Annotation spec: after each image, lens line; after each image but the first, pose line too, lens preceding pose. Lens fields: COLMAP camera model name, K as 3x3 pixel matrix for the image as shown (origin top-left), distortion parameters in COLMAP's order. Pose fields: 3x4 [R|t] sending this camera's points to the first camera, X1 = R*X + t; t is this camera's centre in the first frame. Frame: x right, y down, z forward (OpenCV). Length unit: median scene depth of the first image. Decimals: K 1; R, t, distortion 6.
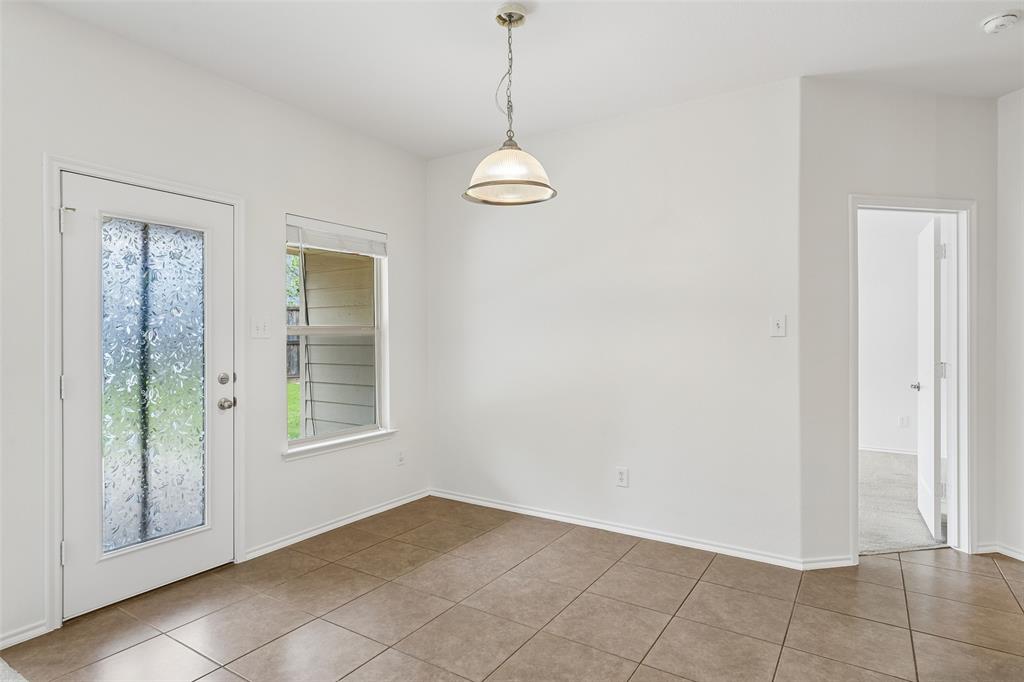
lens RADIAL K [[549.0, 0, 508.5], [0, 549.0, 335.1], [0, 0, 1]] dist [0.003394, 0.000786]
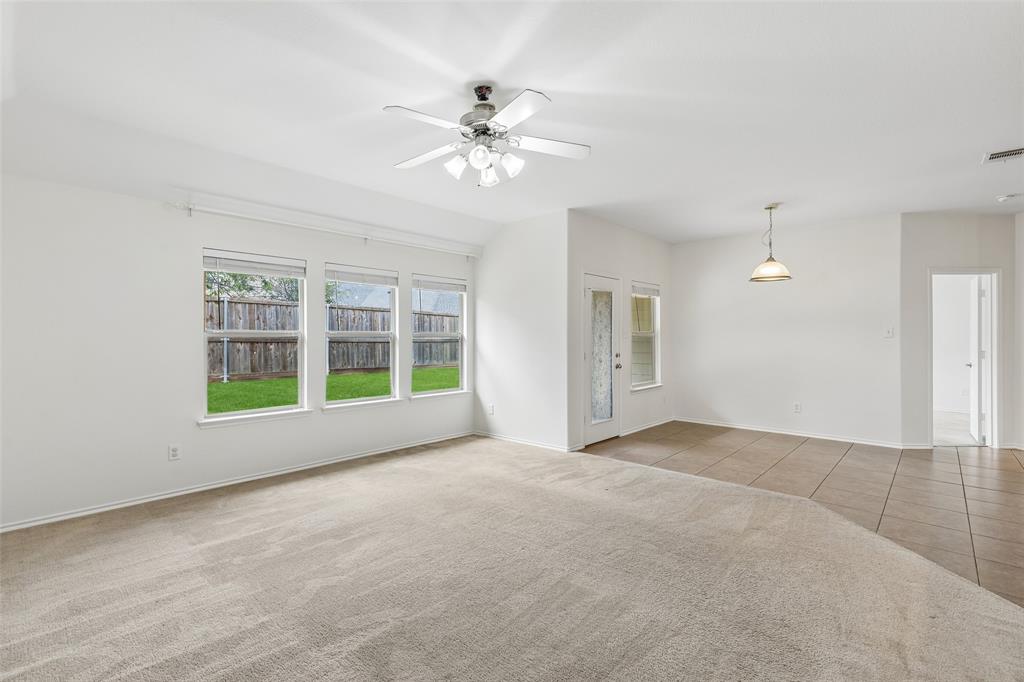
lens RADIAL K [[461.6, 0, 506.7], [0, 461.6, 335.1], [0, 0, 1]] dist [0.008353, -0.000818]
pose [[0.985770, 0.001366, -0.168094, -0.597868], [-0.001572, 0.999998, -0.001097, -0.001800], [0.168092, 0.001346, 0.985770, -0.911416]]
